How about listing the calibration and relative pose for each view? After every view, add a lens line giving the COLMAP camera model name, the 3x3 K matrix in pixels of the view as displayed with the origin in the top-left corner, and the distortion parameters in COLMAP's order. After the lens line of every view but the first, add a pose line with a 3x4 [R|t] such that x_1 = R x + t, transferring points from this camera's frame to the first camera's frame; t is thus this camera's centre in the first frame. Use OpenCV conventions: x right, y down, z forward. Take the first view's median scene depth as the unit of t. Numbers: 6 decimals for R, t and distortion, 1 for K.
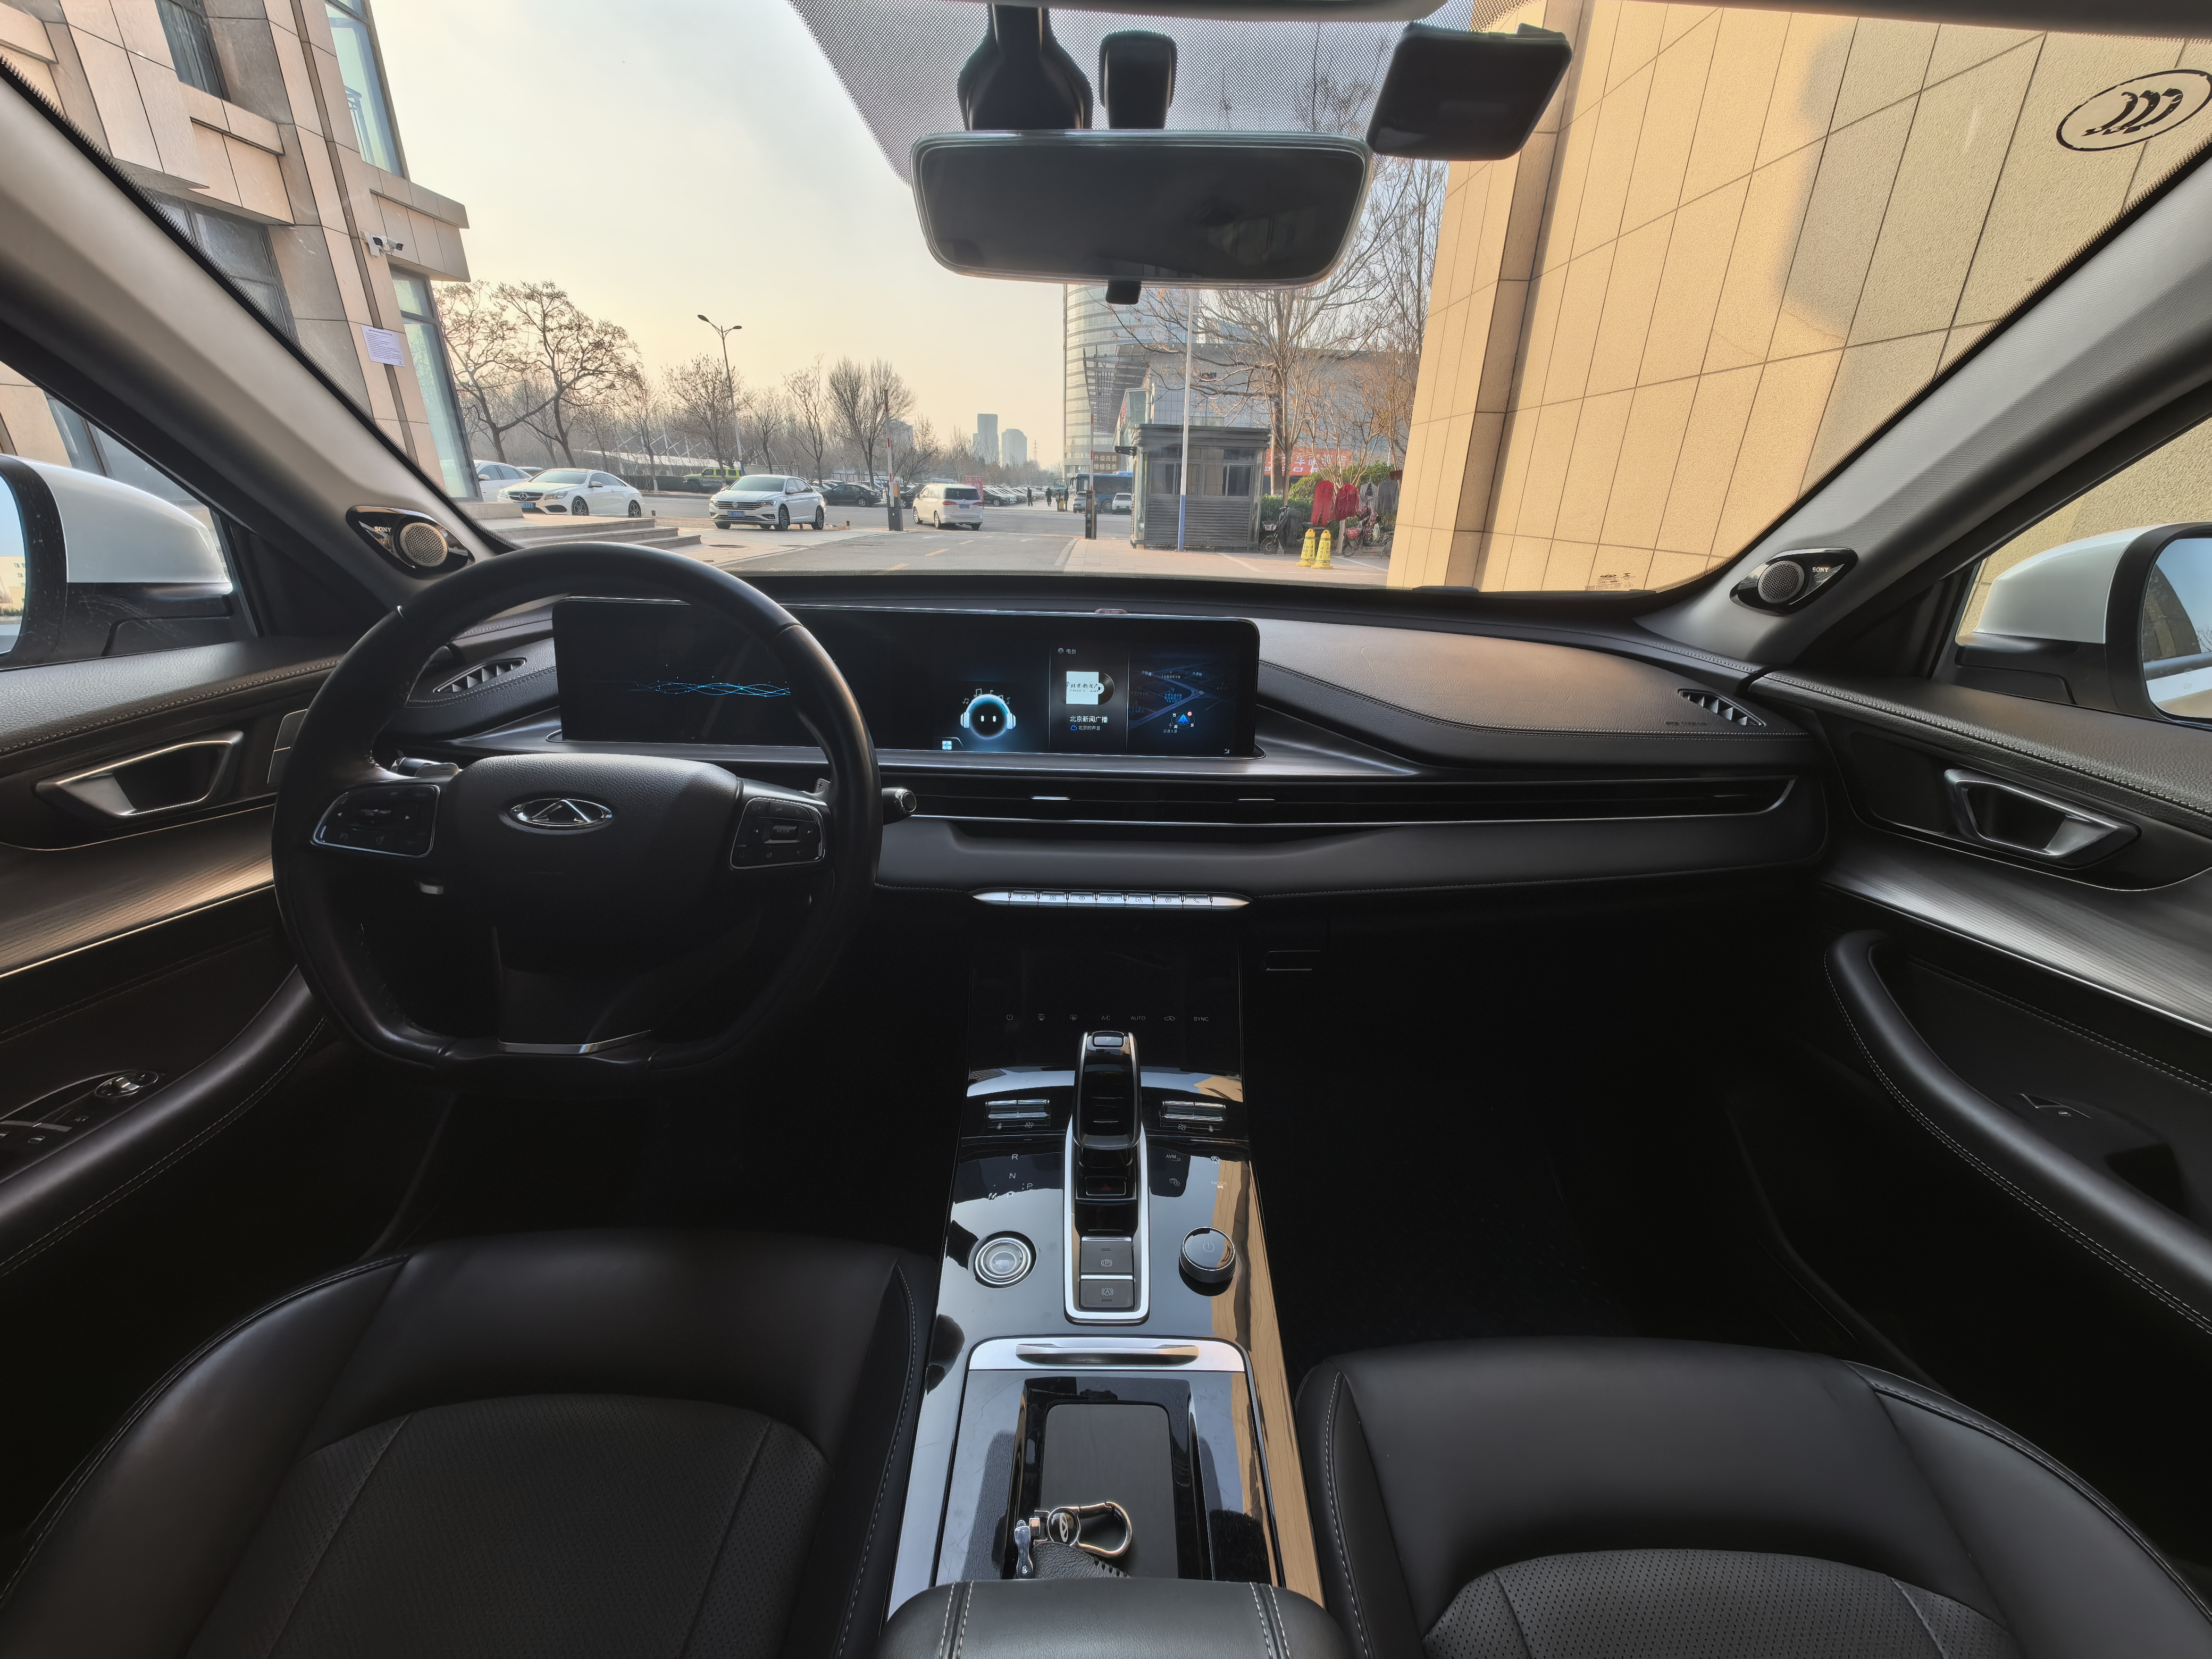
lens RADIAL K [[852.4, 0, 1108.3], [0, 852.4, 838.1], [0, 0, 1]] dist [0.003227, -0.000054]
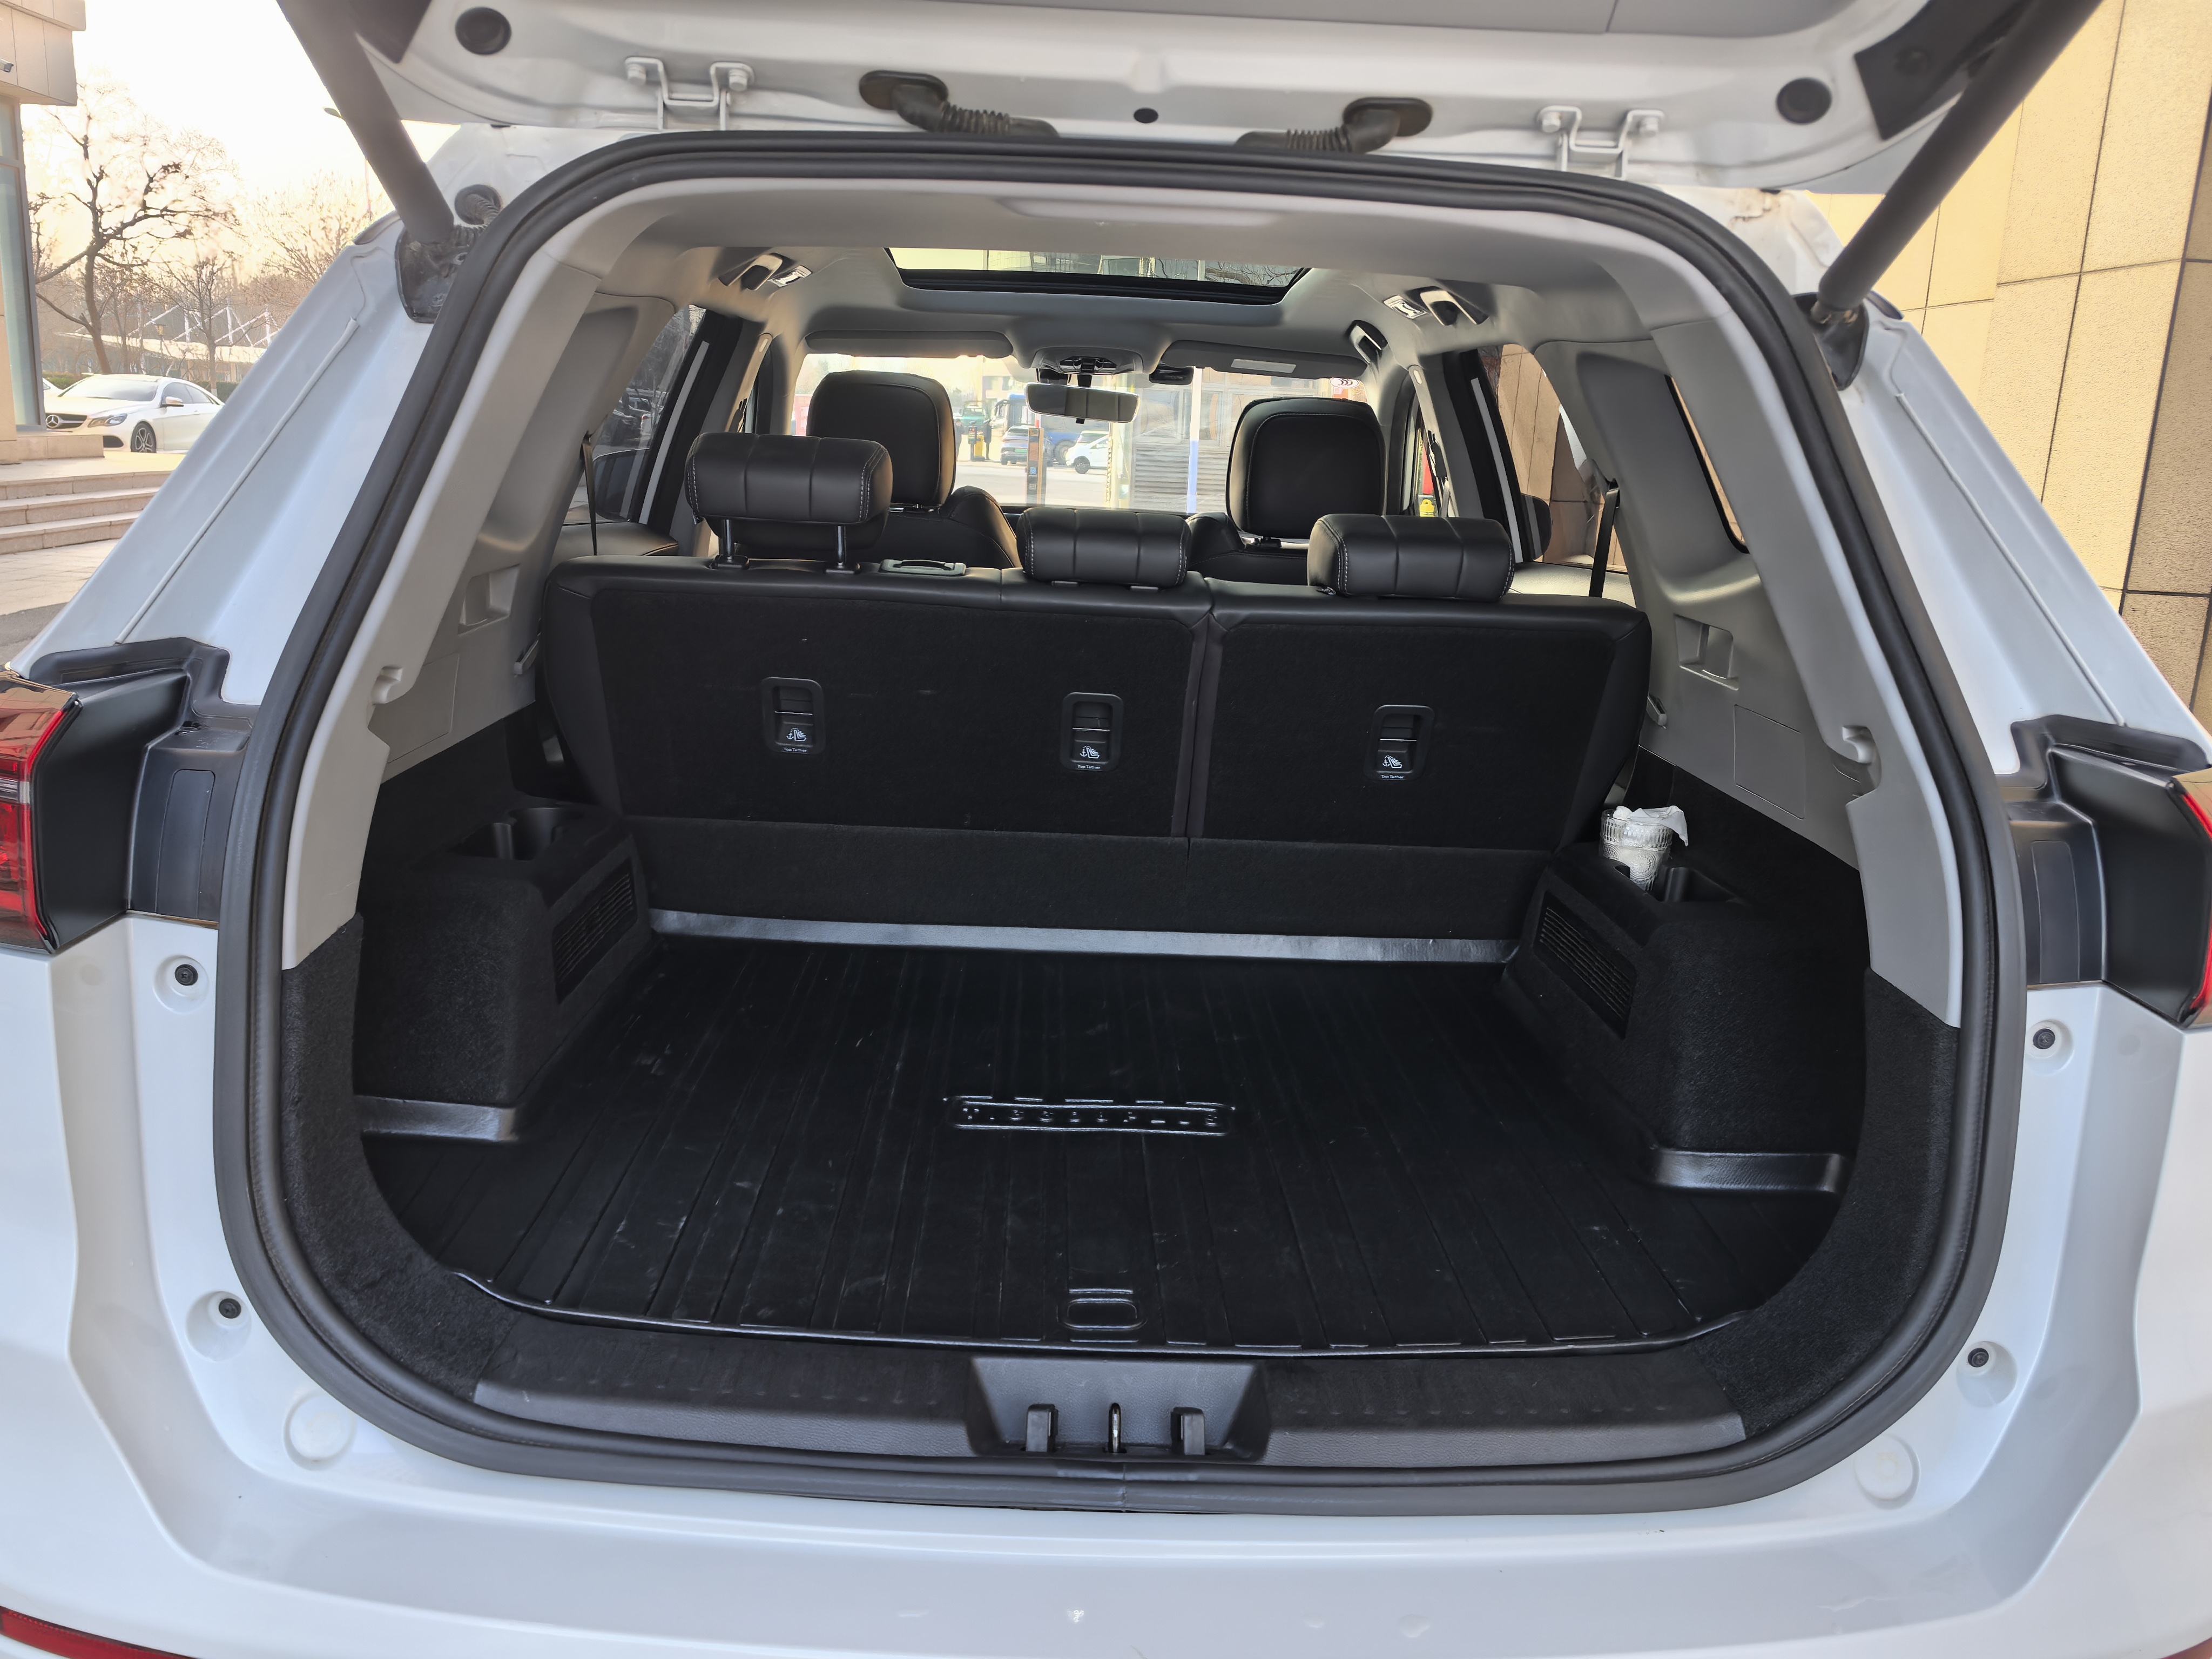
lens RADIAL K [[1751.1, 0, 1105.7], [0, 1751.1, 844.7], [0, 0, 1]] dist [0.046743, -0.060420]
pose [[0.999610, 0.010633, 0.025820, -0.000915], [-0.006638, 0.988644, -0.150131, 0.044073], [-0.027123, 0.149901, 0.988329, -0.119176]]
